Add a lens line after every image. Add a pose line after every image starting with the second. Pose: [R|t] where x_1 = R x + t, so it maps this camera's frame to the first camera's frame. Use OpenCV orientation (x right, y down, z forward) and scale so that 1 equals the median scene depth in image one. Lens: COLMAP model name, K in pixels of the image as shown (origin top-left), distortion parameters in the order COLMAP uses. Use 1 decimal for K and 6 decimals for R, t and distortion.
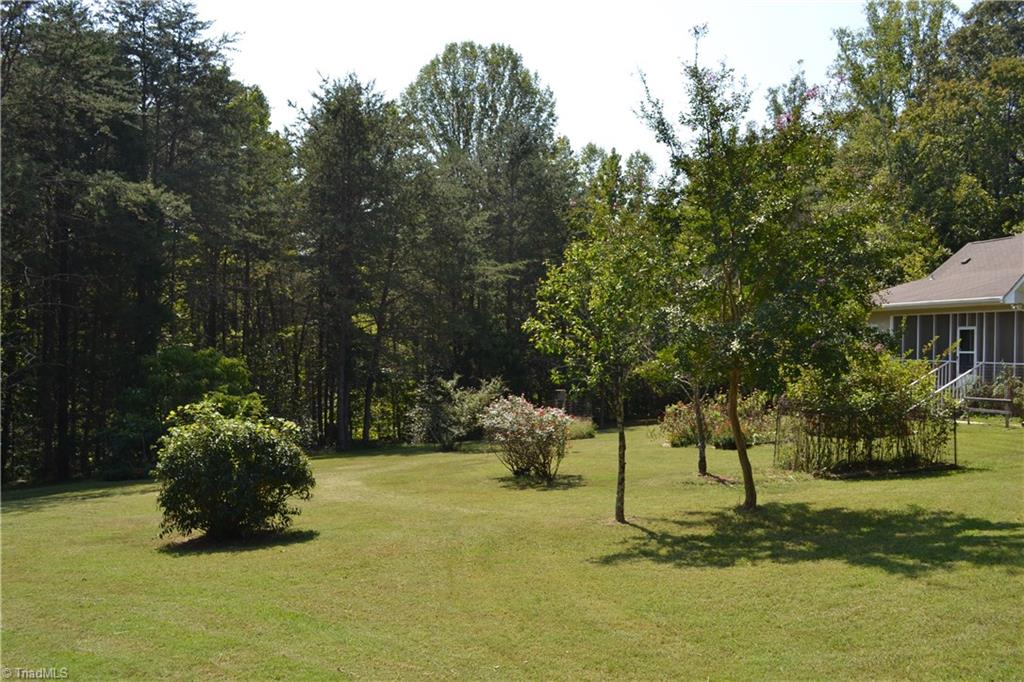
lens RADIAL K [[970.0, 0, 511.9], [0, 970.0, 340.7], [0, 0, 1]] dist [-0.015788, 0.000000]
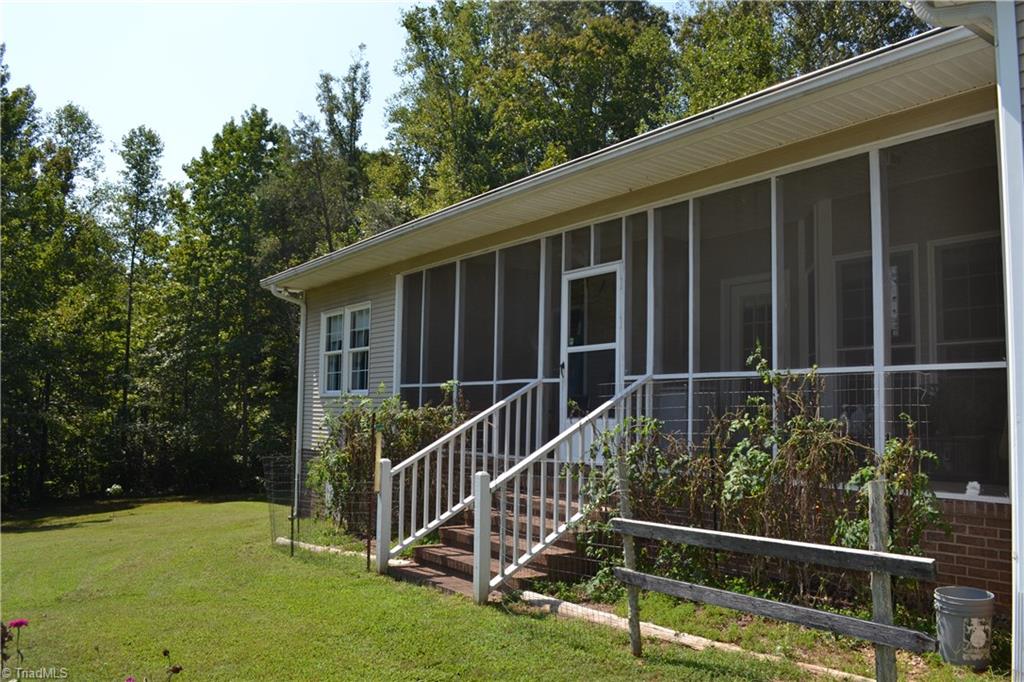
lens RADIAL K [[803.4, 0, 512.6], [0, 803.4, 342.6], [0, 0, 1]] dist [-0.084536, -0.005730]
pose [[0.915630, 0.057405, 0.397902, 0.343530], [-0.020349, 0.995102, -0.096738, 0.034835], [-0.401506, 0.080479, 0.912314, 0.770978]]
